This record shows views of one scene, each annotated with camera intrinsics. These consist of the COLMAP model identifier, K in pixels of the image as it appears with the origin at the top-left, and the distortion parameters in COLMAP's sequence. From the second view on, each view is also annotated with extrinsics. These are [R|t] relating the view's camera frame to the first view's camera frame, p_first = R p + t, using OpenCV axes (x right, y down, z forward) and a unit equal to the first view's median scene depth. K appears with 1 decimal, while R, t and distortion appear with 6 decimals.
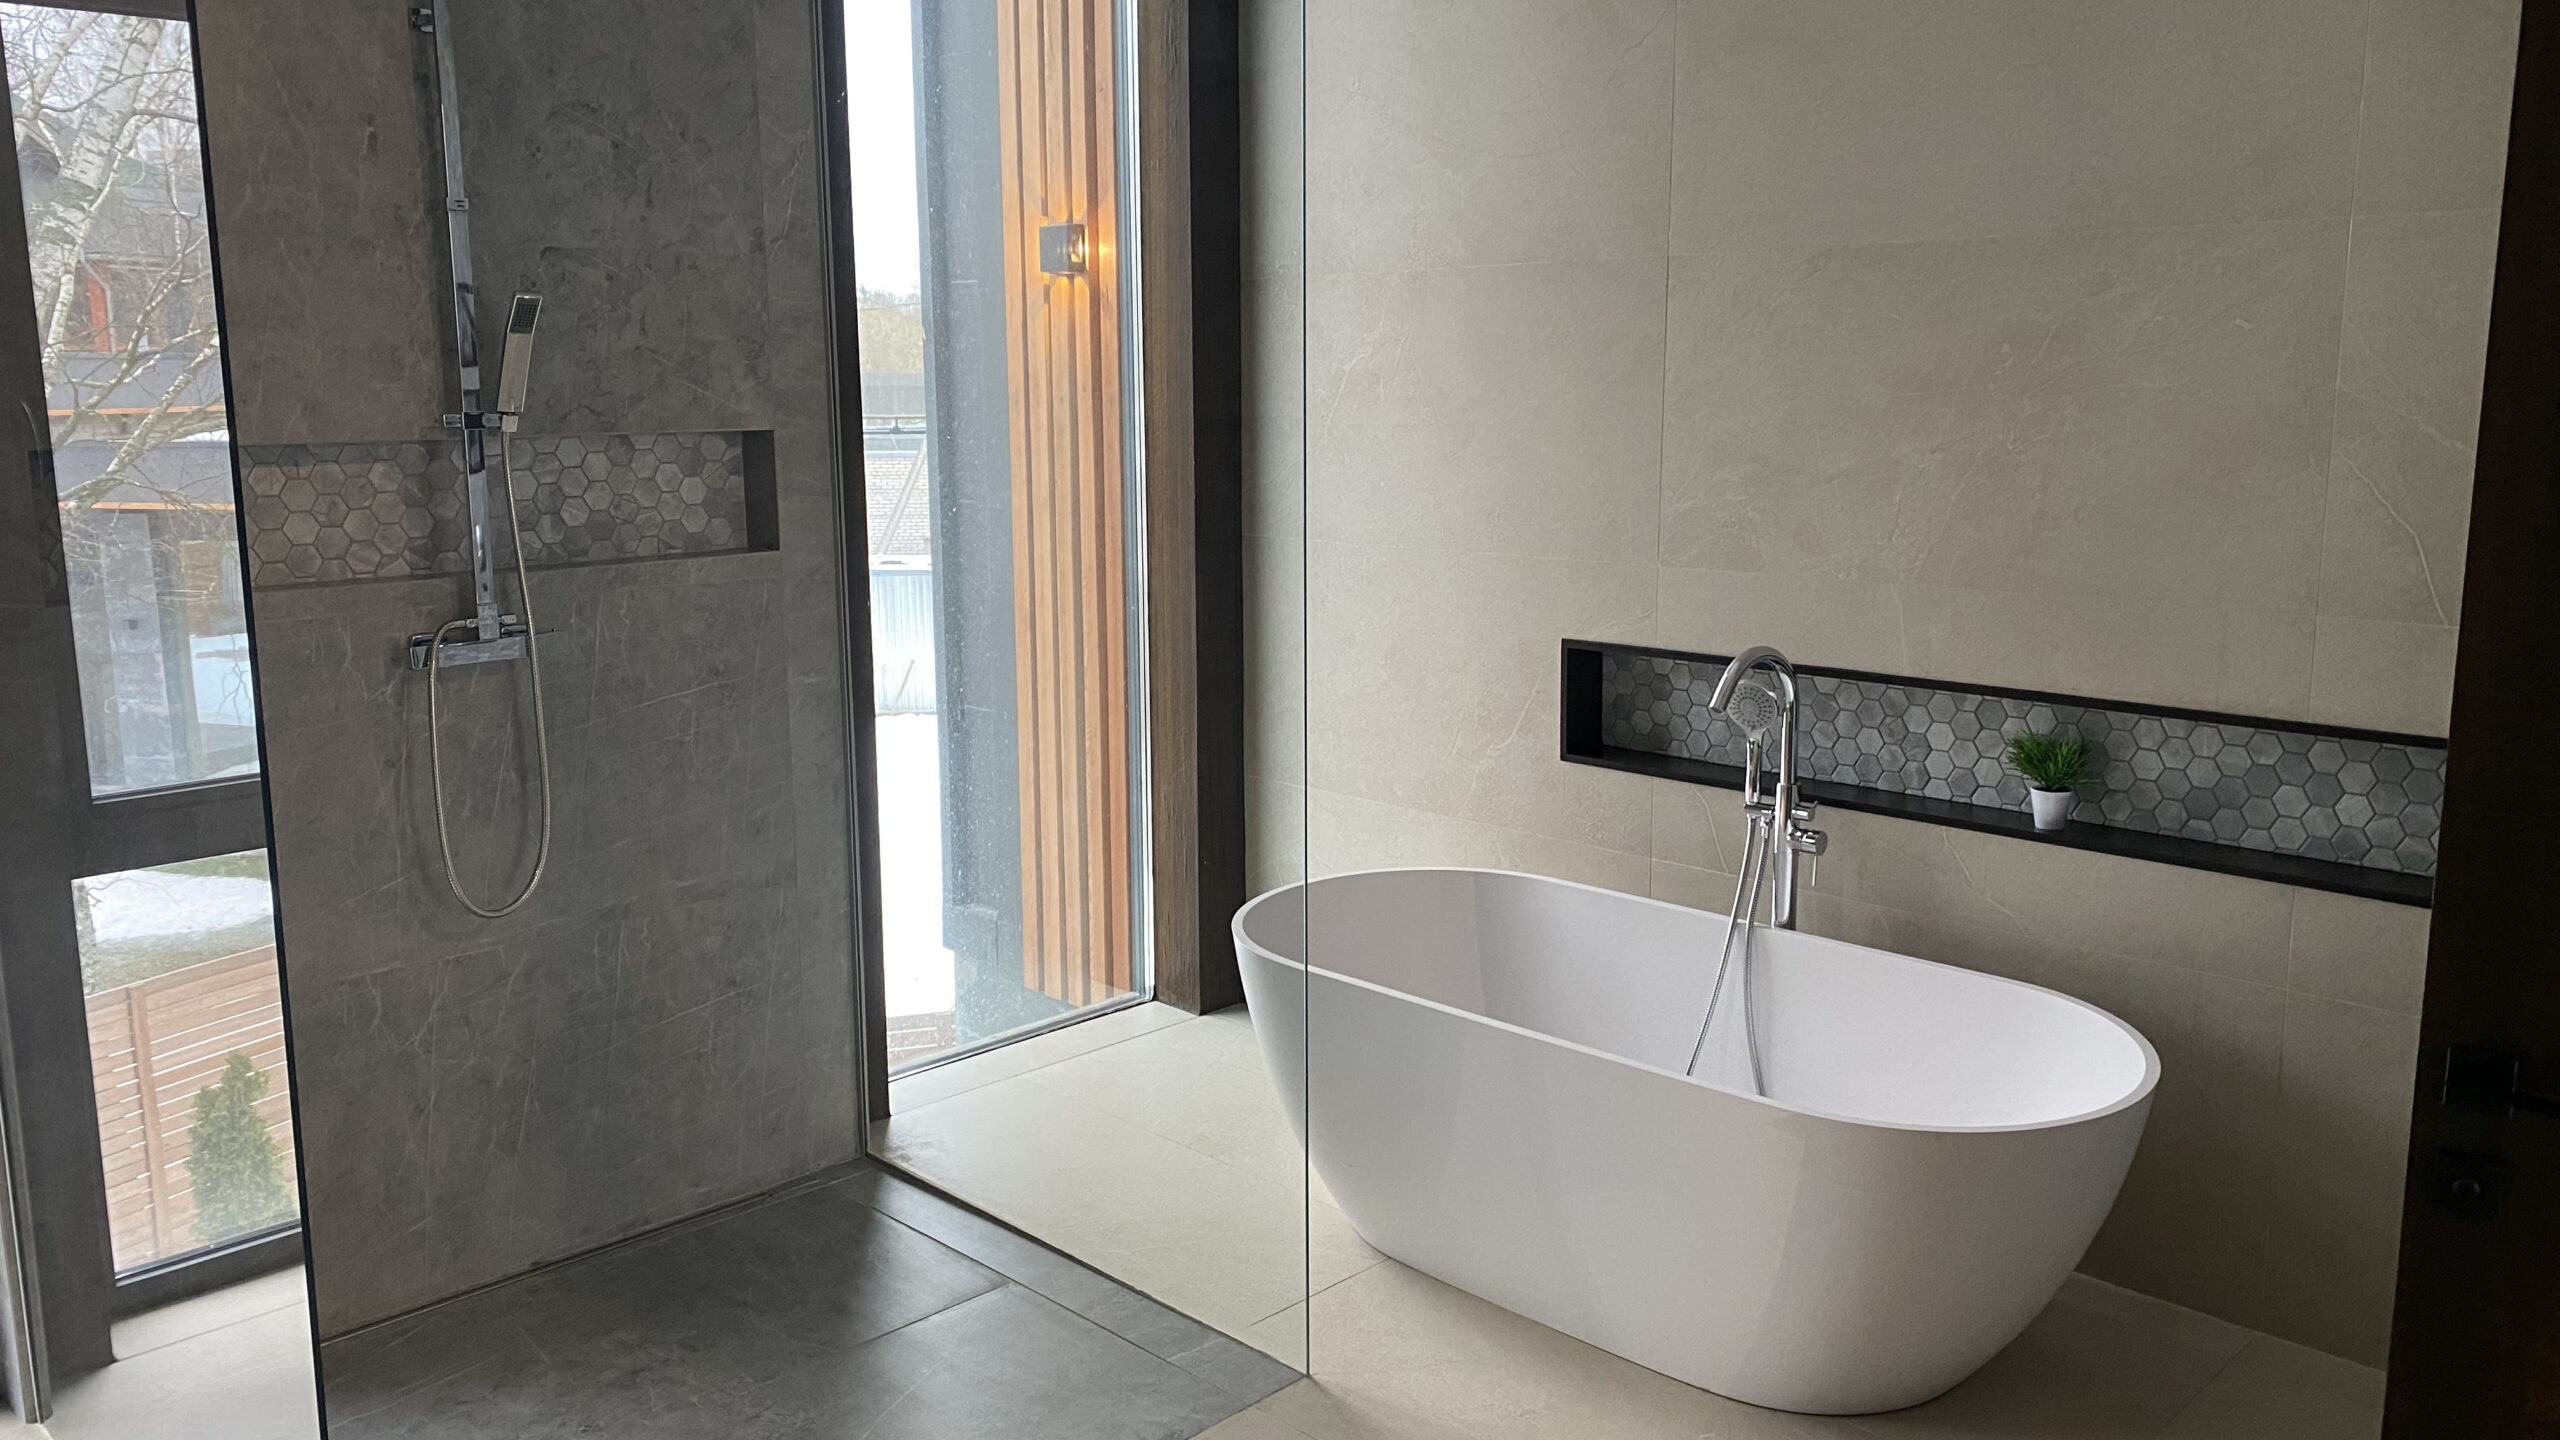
lens RADIAL K [[1950.4, 0, 1274.4], [0, 1950.4, 711.1], [0, 0, 1]] dist [0.101396, -0.136936]
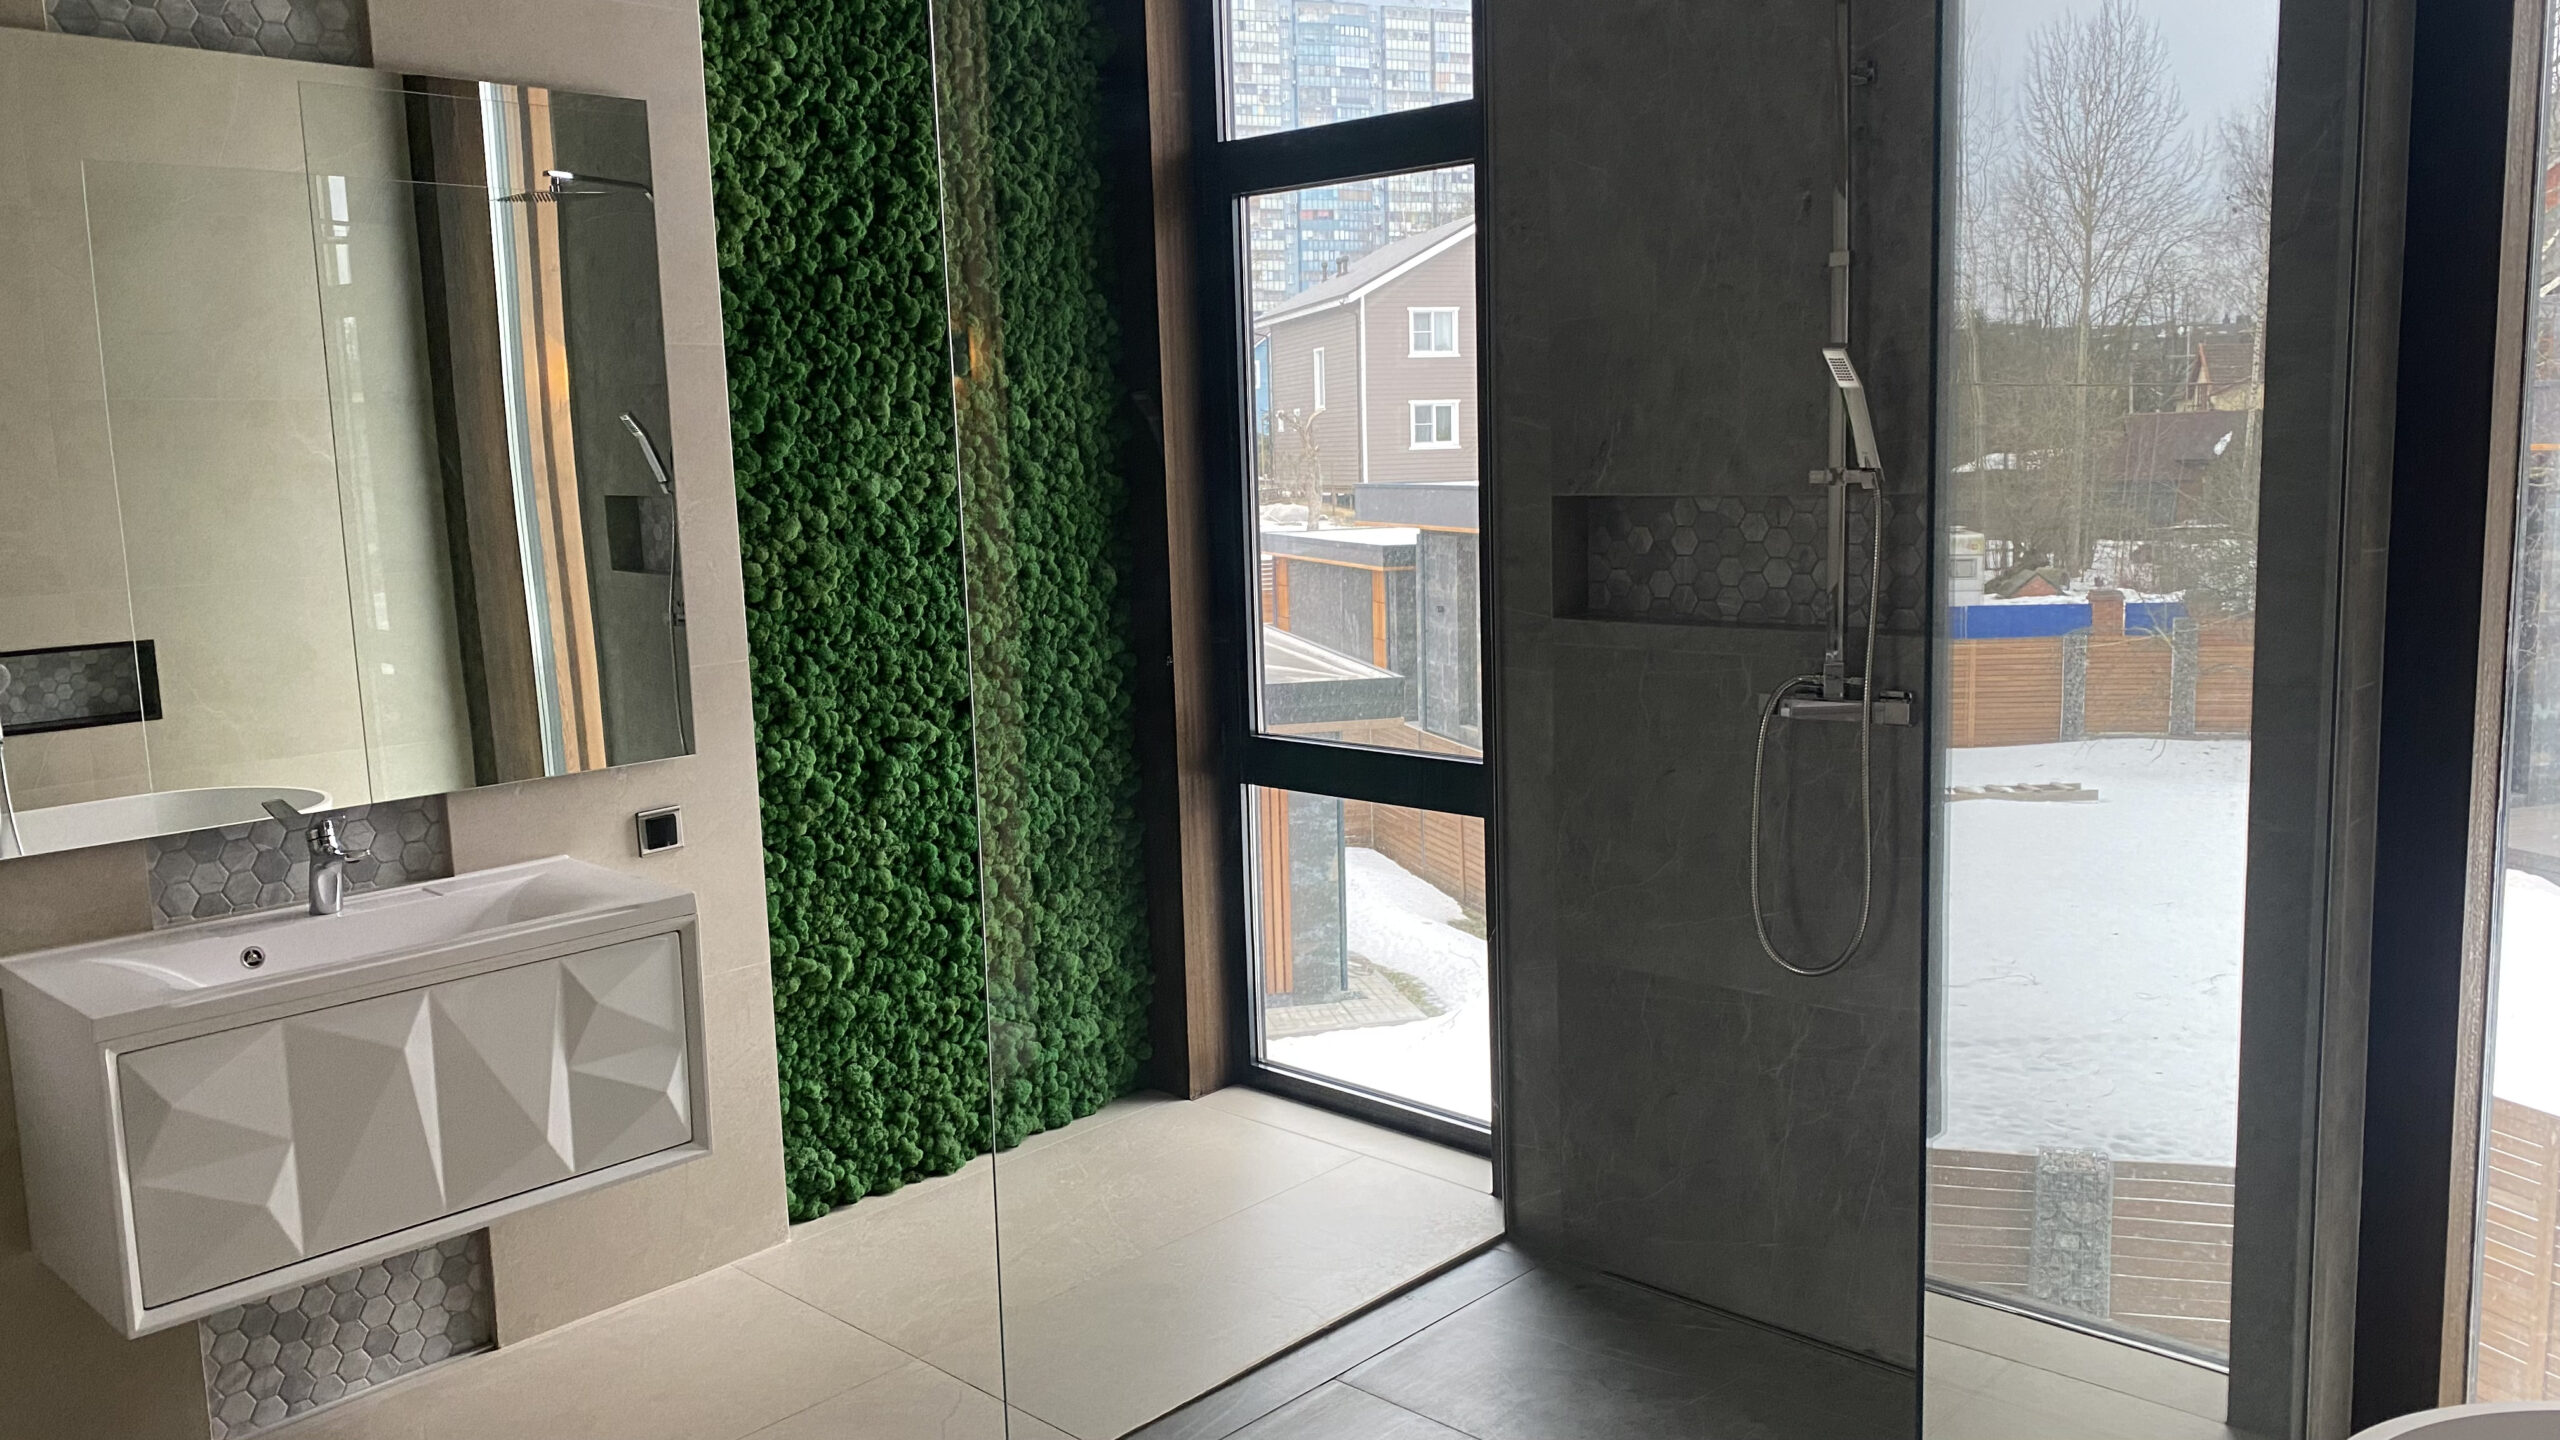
lens RADIAL K [[1950.4, 0, 1274.4], [0, 1950.4, 711.1], [0, 0, 1]] dist [0.101396, -0.136936]
pose [[0.033833, 0.147603, -0.988468, 0.563635], [-0.144608, 0.979349, 0.141291, -0.128932], [0.988910, 0.138160, 0.054479, 0.677360]]
